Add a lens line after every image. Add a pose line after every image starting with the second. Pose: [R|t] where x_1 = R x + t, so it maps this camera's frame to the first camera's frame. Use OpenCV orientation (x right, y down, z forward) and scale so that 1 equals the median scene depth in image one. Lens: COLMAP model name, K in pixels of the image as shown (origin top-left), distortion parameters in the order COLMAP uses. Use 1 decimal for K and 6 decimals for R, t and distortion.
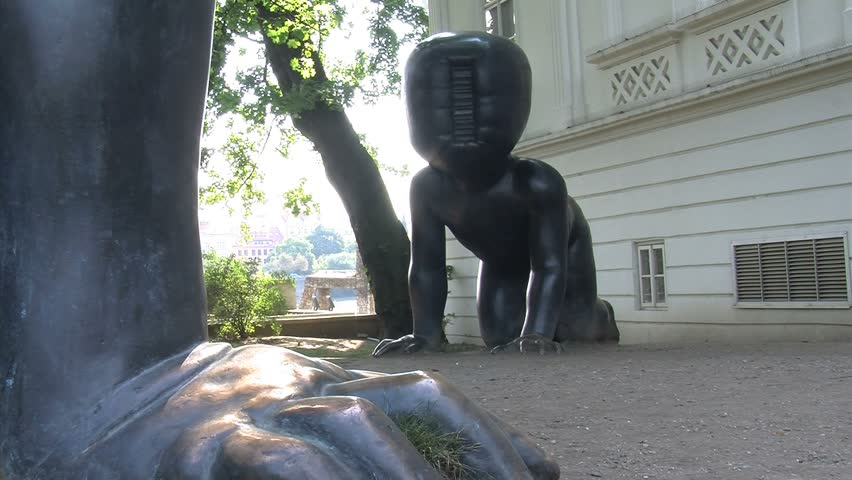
lens RADIAL K [[1110.8, 0, 426.0], [0, 1110.8, 240.0], [0, 0, 1]] dist [-0.023103, 0.008775]
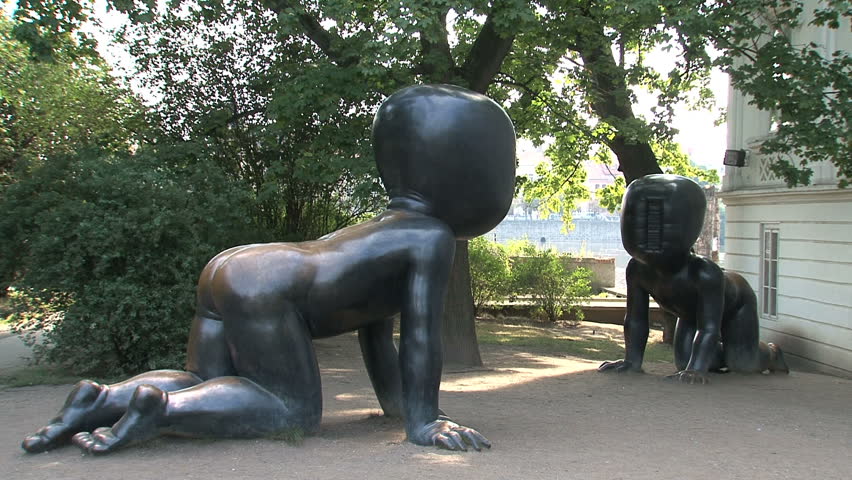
lens RADIAL K [[1298.0, 0, 426.0], [0, 1298.0, 240.0], [0, 0, 1]] dist [-0.013465, -0.007300]
pose [[0.952267, 0.072144, -0.296620, 0.169941], [-0.053288, 0.996039, 0.071180, -0.133224], [0.300580, -0.051976, 0.952339, -0.550455]]
